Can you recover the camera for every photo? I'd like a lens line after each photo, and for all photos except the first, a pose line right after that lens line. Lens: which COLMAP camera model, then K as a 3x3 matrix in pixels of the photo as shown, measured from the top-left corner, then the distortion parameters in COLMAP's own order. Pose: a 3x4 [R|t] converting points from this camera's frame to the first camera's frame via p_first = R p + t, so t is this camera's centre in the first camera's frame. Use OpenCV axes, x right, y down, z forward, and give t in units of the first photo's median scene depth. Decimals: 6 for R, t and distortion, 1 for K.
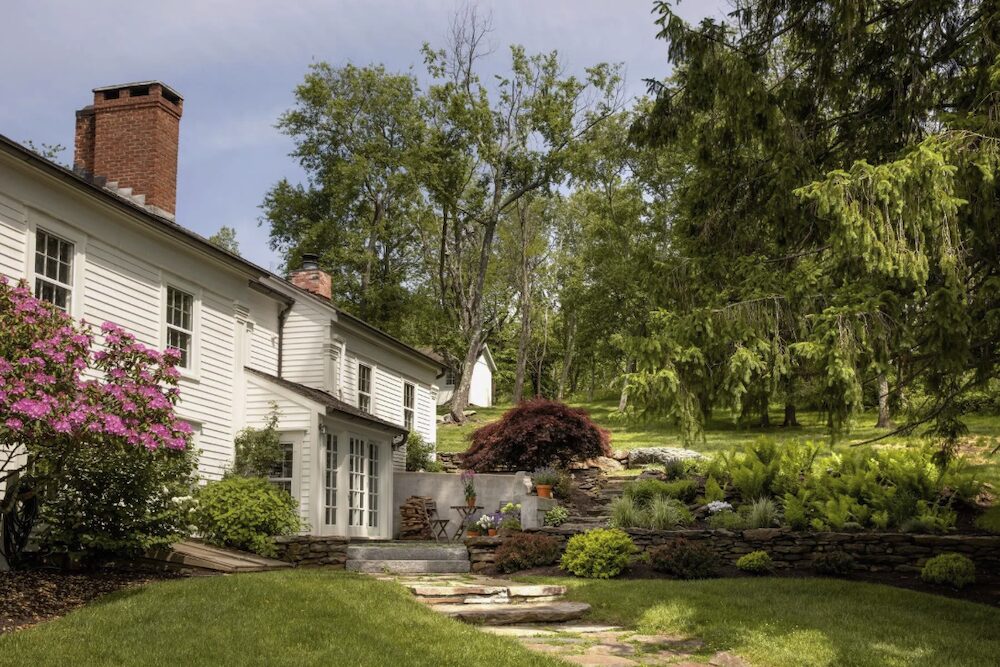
lens RADIAL K [[1136.0, 0, 500.0], [0, 1136.0, 333.5], [0, 0, 1]] dist [0.004213, -0.018176]
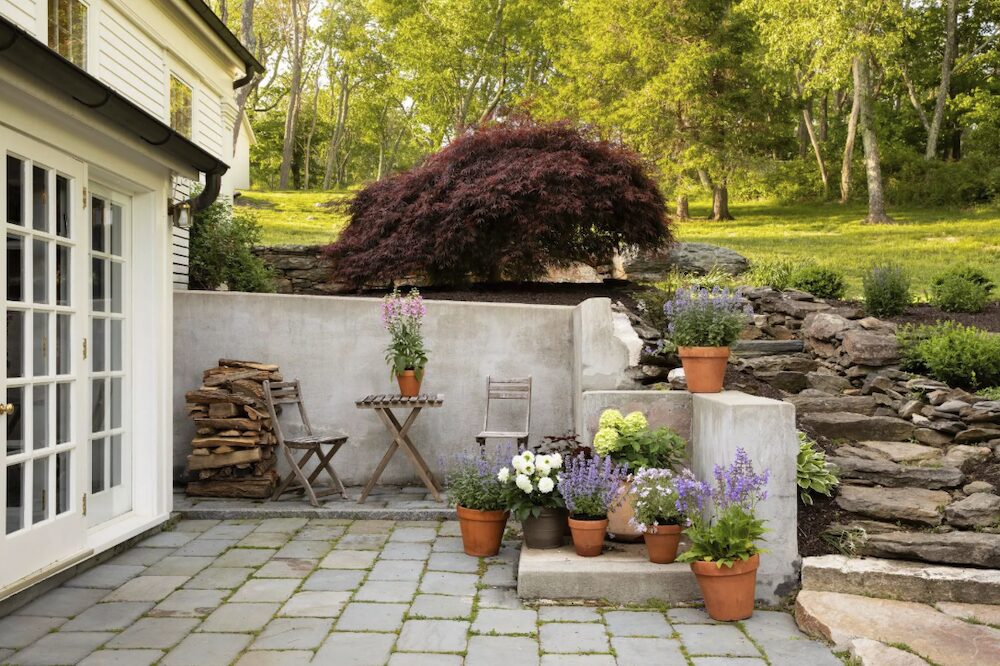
lens RADIAL K [[1136.0, 0, 500.0], [0, 1136.0, 333.0], [0, 0, 1]] dist [0.004213, -0.018176]
pose [[0.970867, -0.004729, 0.239573, -0.079536], [-0.035155, 0.986175, 0.161934, 0.076658], [-0.237027, -0.165638, 0.957279, 0.664551]]
